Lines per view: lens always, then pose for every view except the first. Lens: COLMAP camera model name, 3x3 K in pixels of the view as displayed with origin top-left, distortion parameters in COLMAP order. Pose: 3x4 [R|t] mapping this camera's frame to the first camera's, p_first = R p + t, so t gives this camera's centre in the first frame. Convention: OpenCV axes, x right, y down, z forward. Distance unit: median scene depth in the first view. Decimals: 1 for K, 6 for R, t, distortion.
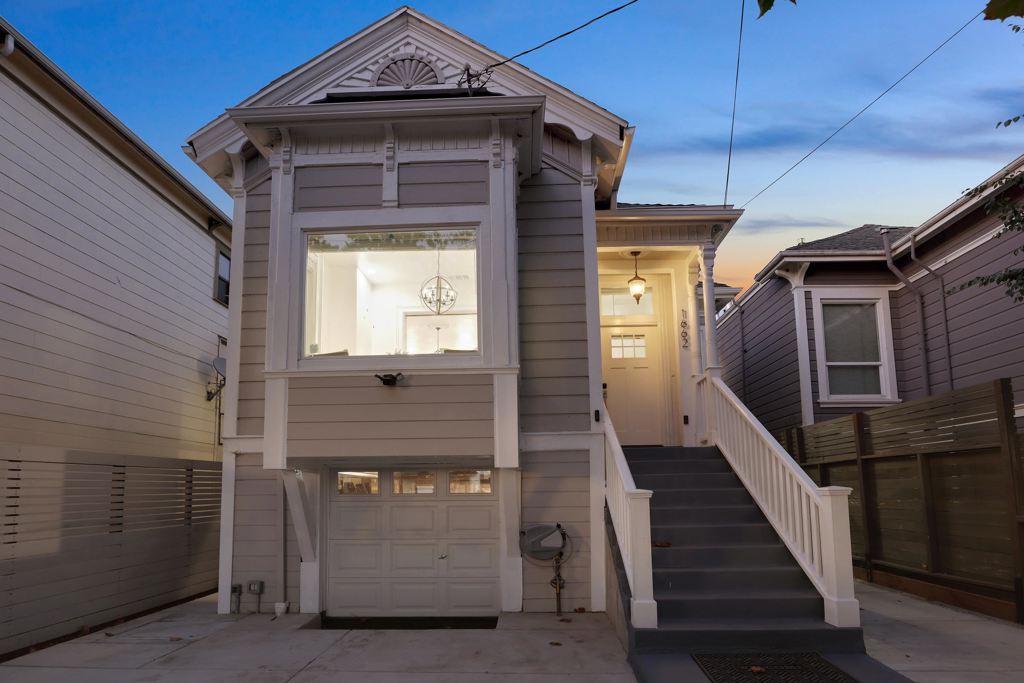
lens RADIAL K [[572.6, 0, 503.2], [0, 572.6, 376.4], [0, 0, 1]] dist [-0.043929, 0.003035]
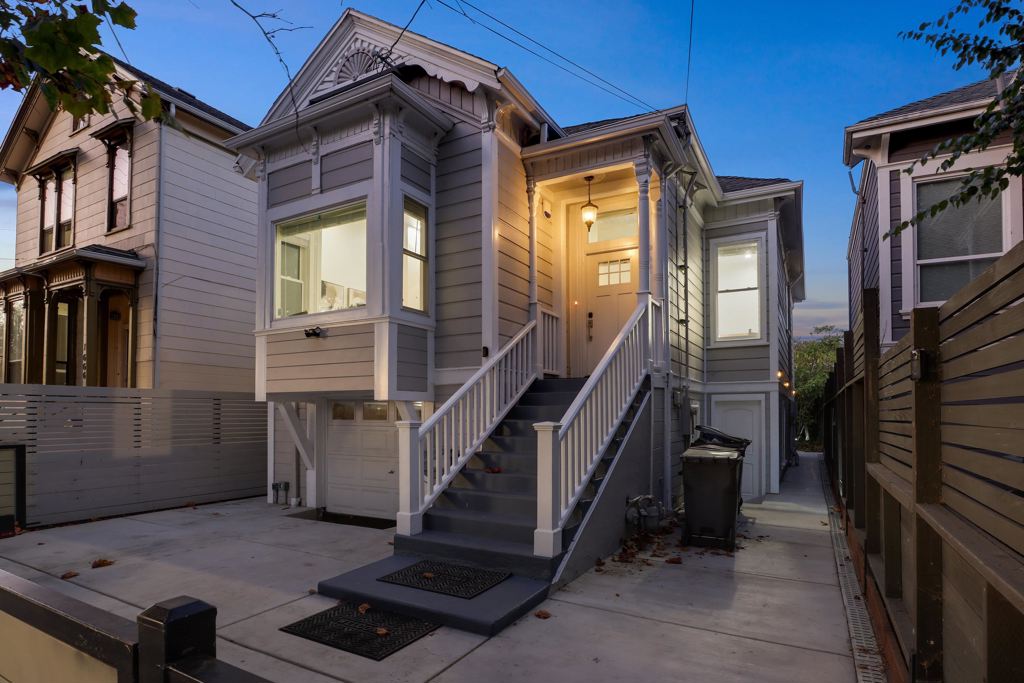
lens RADIAL K [[603.8, 0, 508.2], [0, 603.8, 343.5], [0, 0, 1]] dist [-0.049671, 0.000550]
pose [[0.870749, -0.046180, -0.489554, 0.718155], [0.085180, 0.994695, 0.057675, -0.008953], [0.484293, -0.091921, 0.870064, 0.025476]]
